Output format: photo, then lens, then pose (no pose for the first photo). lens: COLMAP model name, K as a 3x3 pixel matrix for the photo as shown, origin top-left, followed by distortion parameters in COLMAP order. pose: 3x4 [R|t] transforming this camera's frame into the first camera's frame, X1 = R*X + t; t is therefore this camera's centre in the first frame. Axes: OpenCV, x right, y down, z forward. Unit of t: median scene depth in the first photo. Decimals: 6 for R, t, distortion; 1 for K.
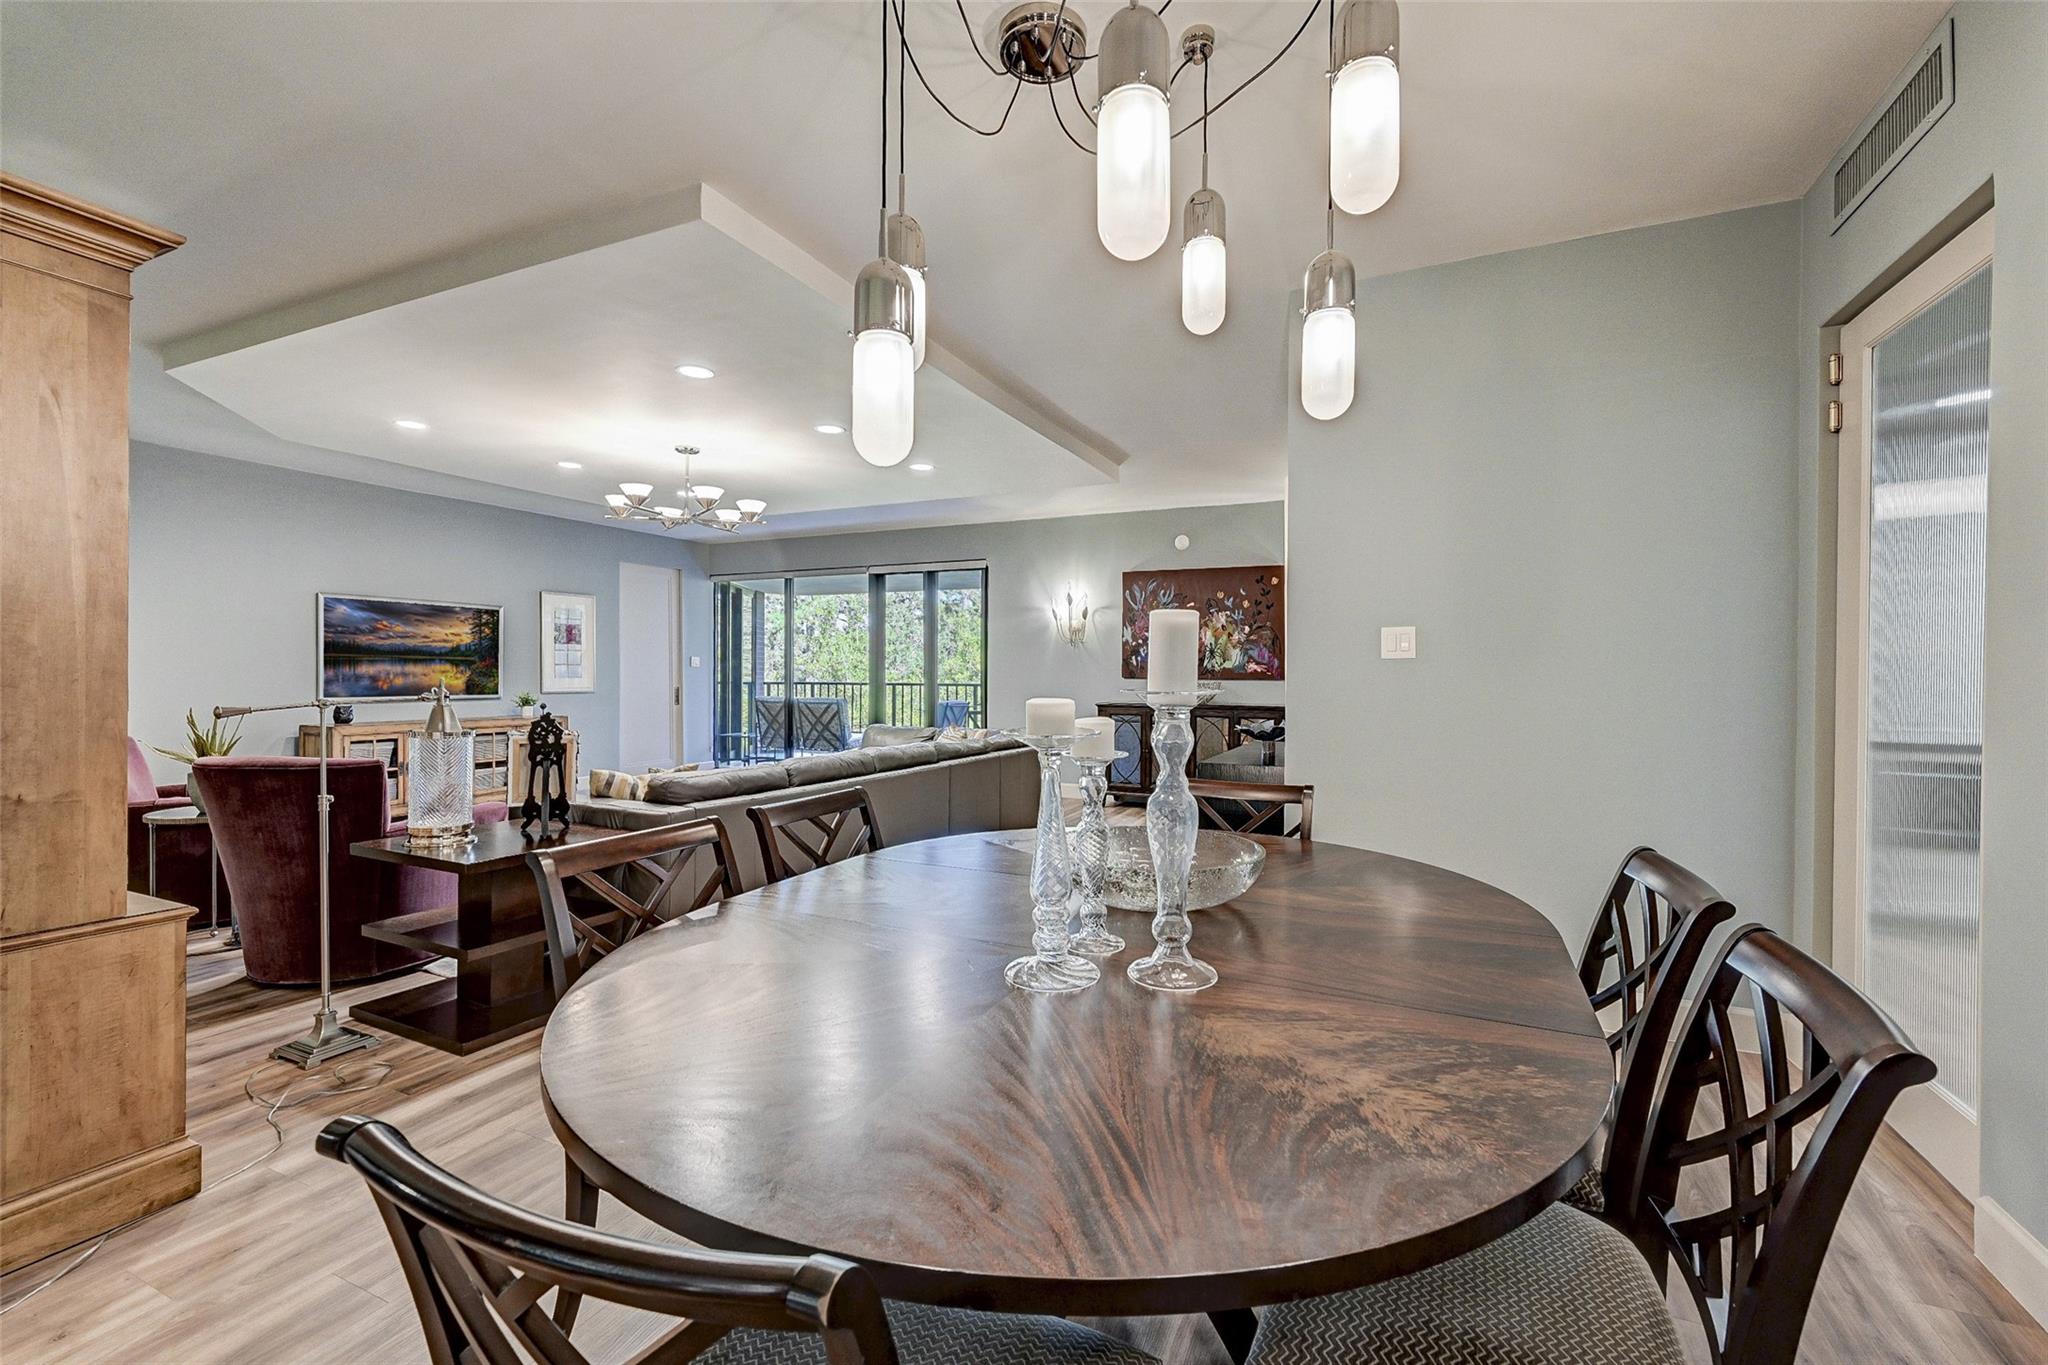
lens RADIAL K [[864.8, 0, 1017.1], [0, 864.8, 676.7], [0, 0, 1]] dist [-0.000481, -0.000130]
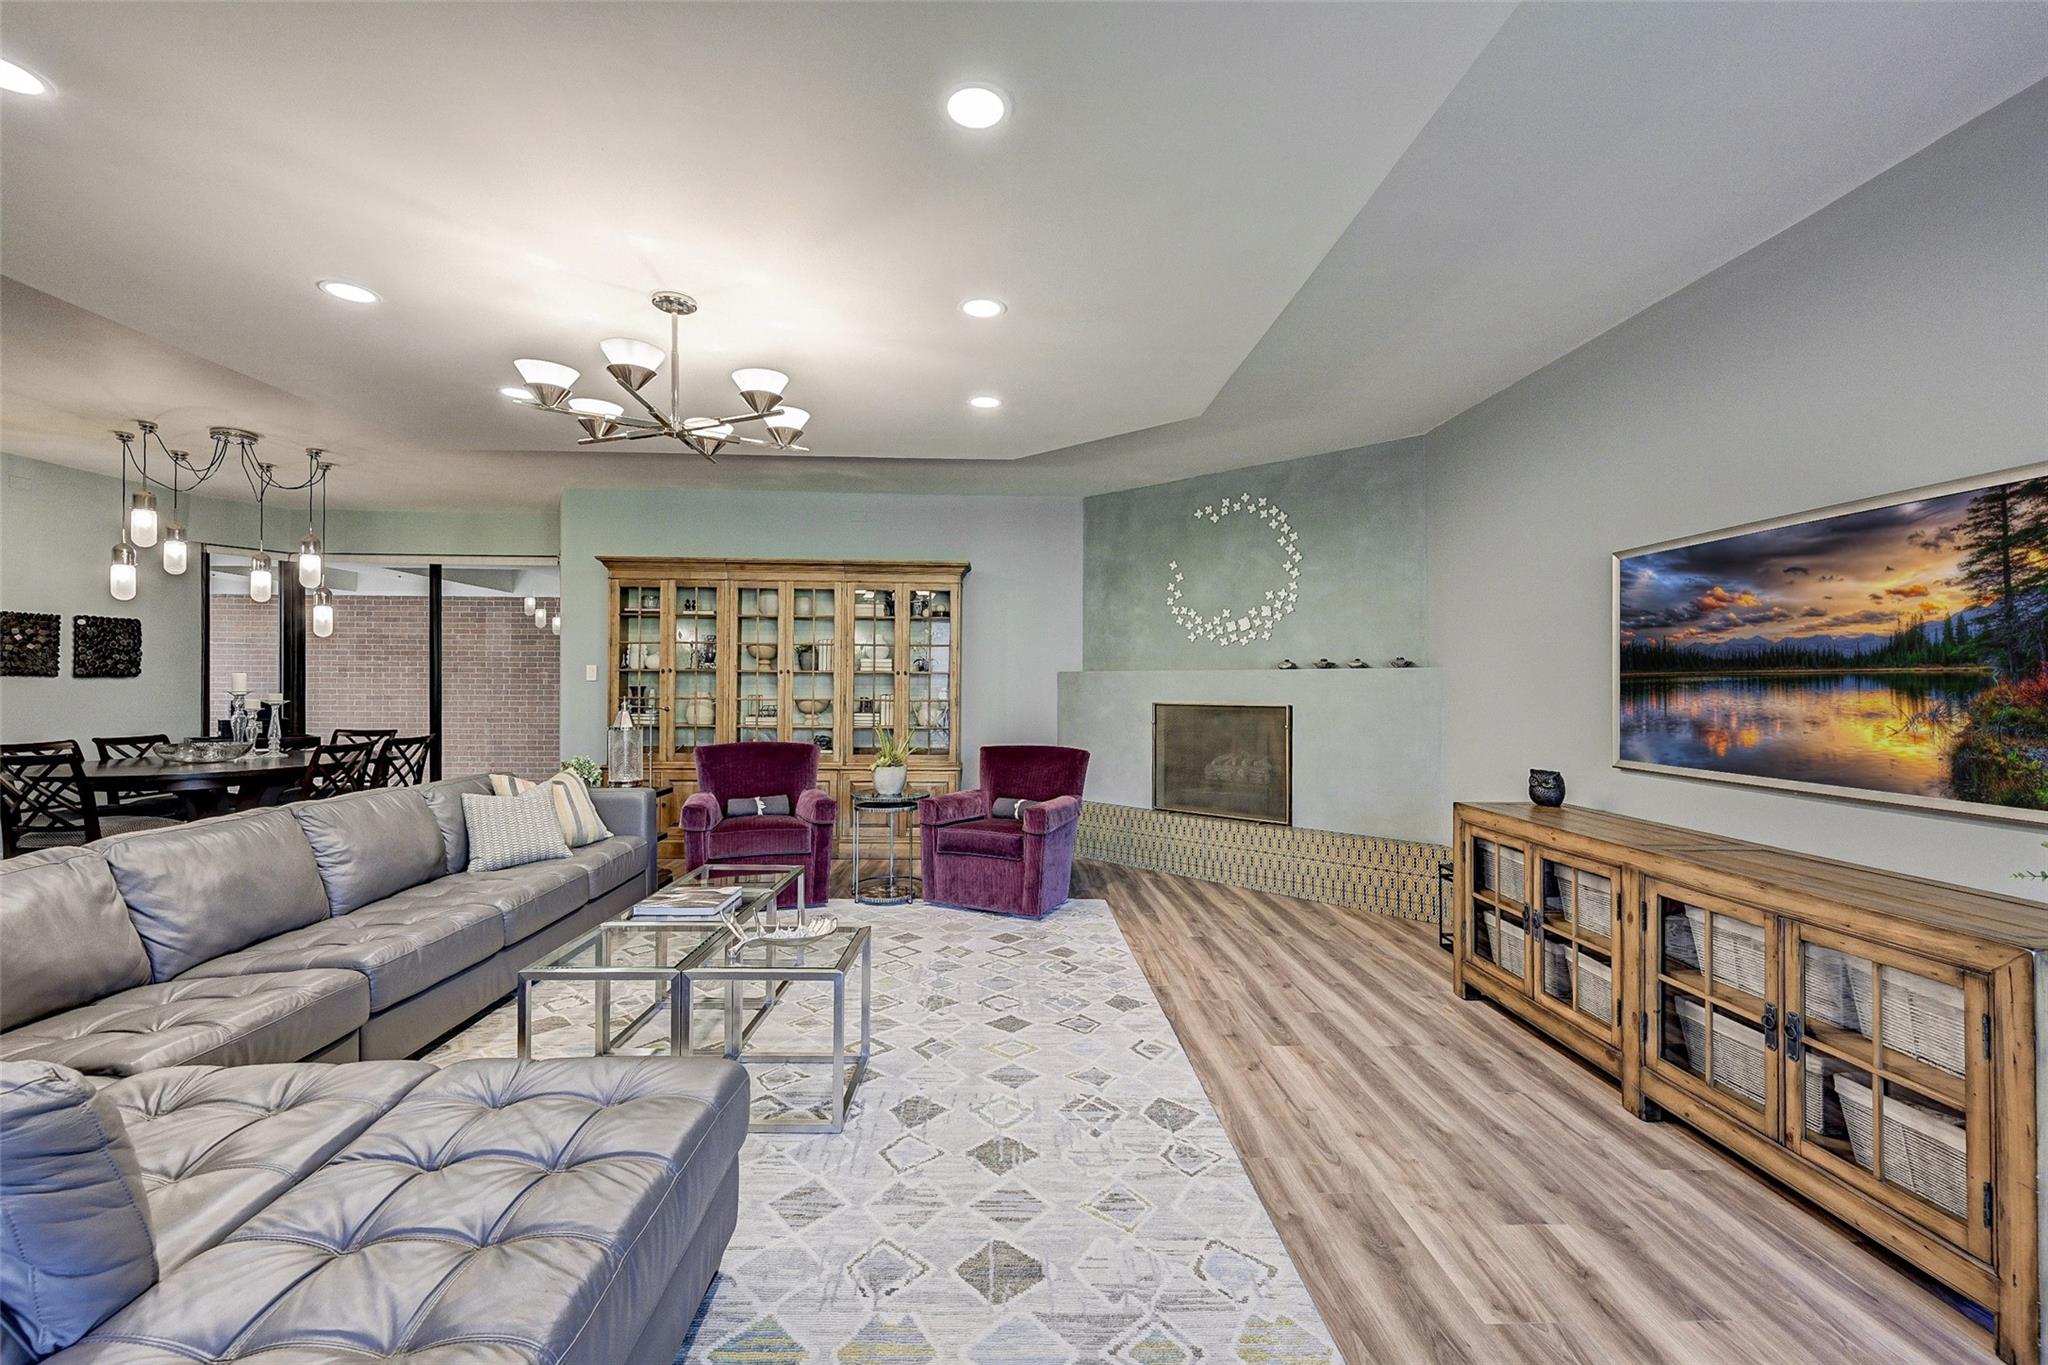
lens RADIAL K [[826.3, 0, 1009.9], [0, 826.3, 679.3], [0, 0, 1]] dist [0.016099, -0.000090]
pose [[-0.893488, -0.014683, -0.448847, -0.231605], [-0.013404, 0.999892, -0.006026, -0.012268], [0.448887, 0.000632, -0.893588, 1.114573]]
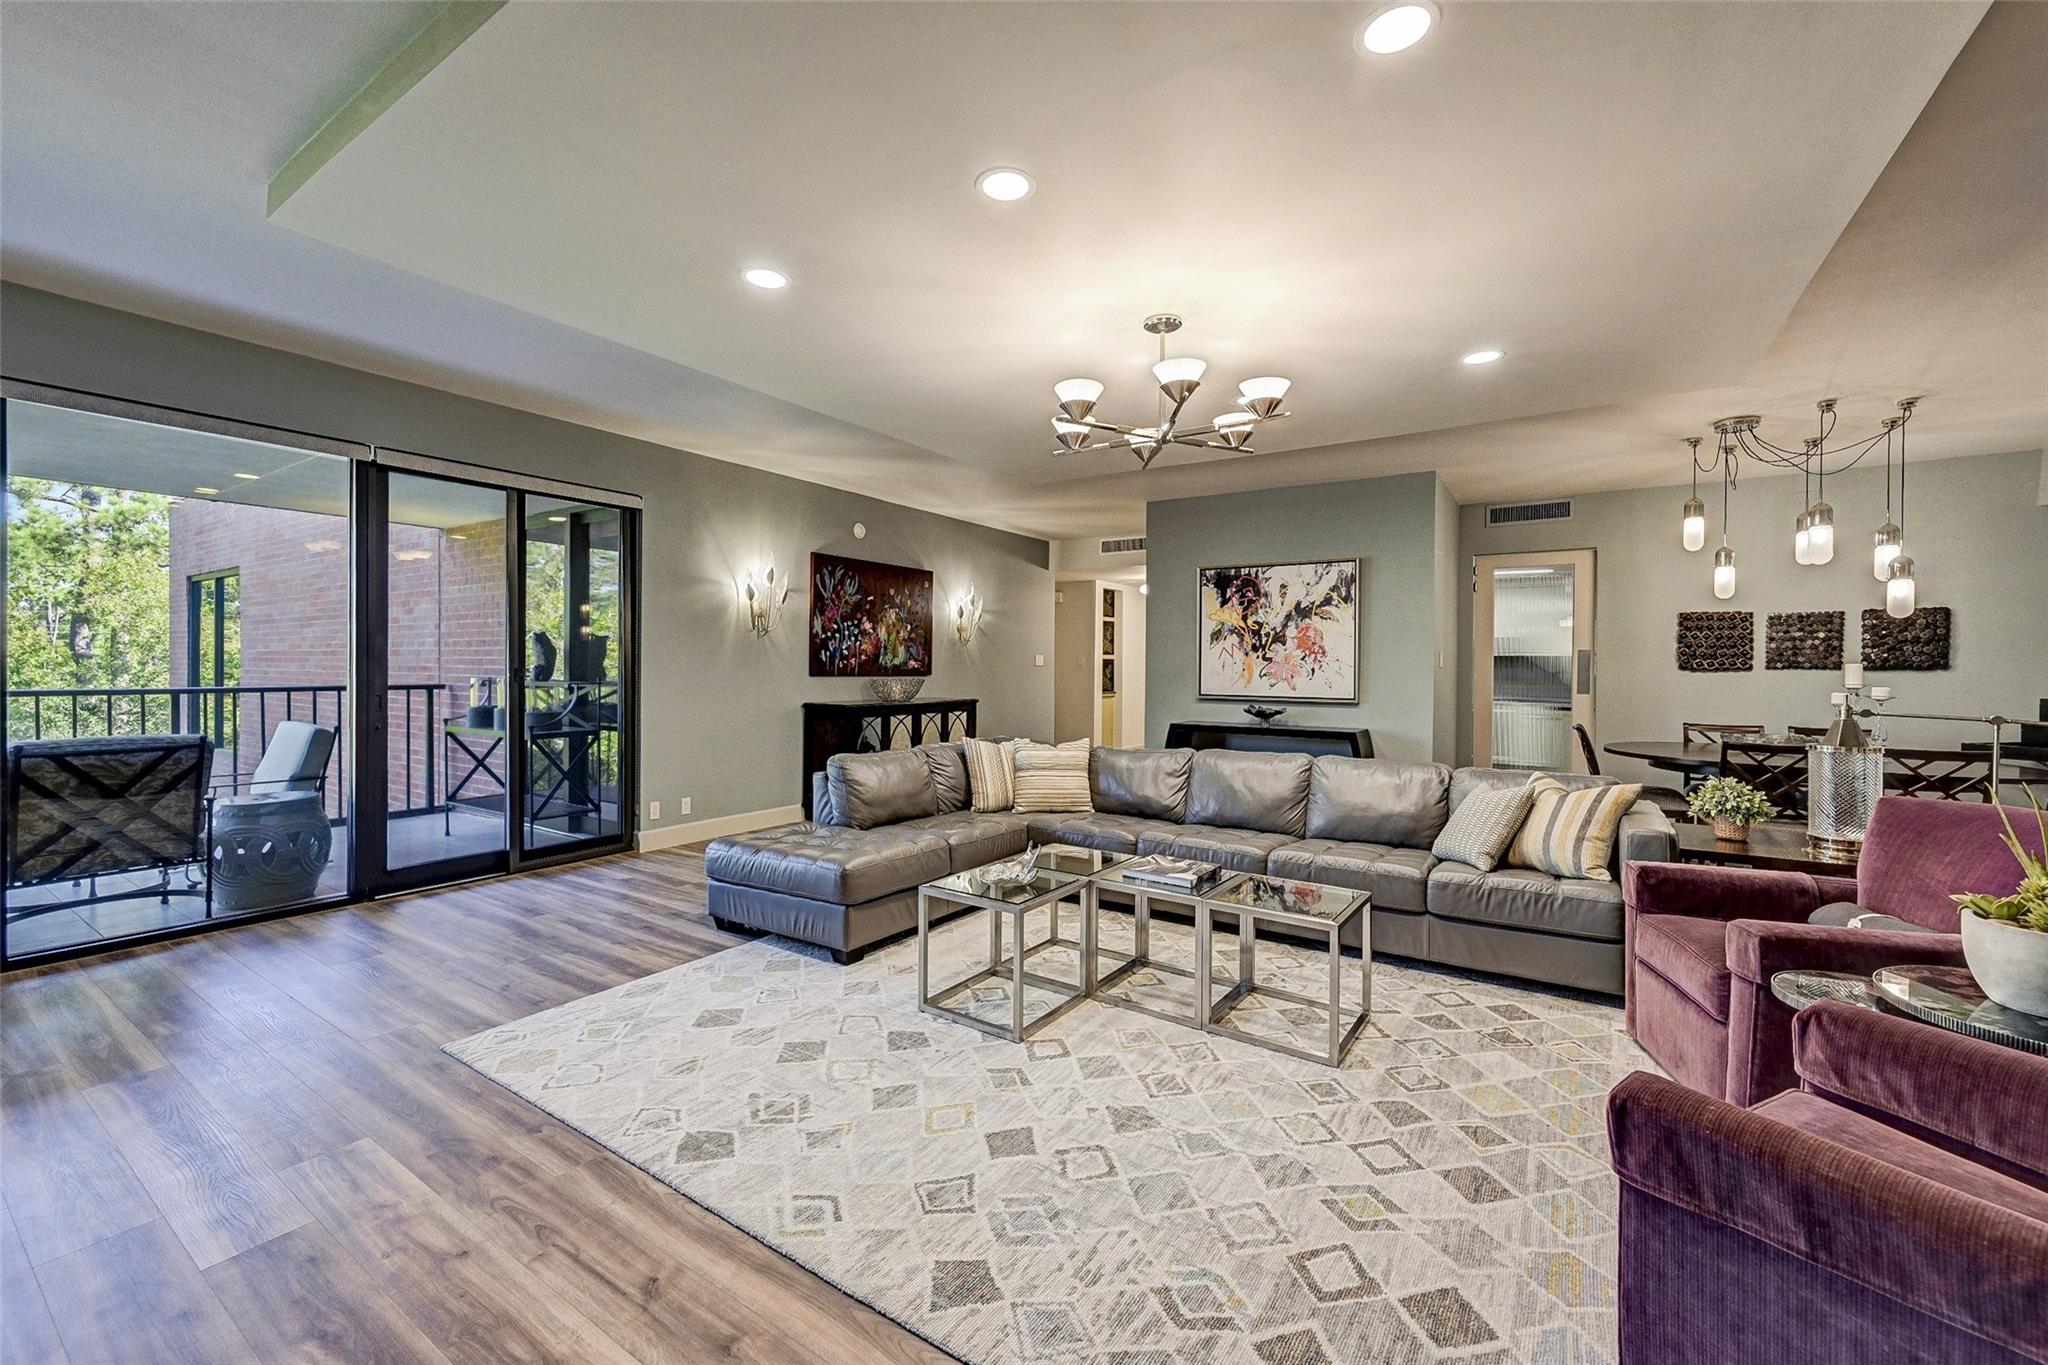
lens RADIAL K [[825.7, 0, 1016.5], [0, 825.7, 667.2], [0, 0, 1]] dist [-0.000790, -0.000275]
pose [[0.148160, -0.005420, 0.988949, -0.691262], [-0.002338, 0.999980, 0.005830, -0.012882], [-0.988961, -0.003176, 0.148144, 0.715055]]
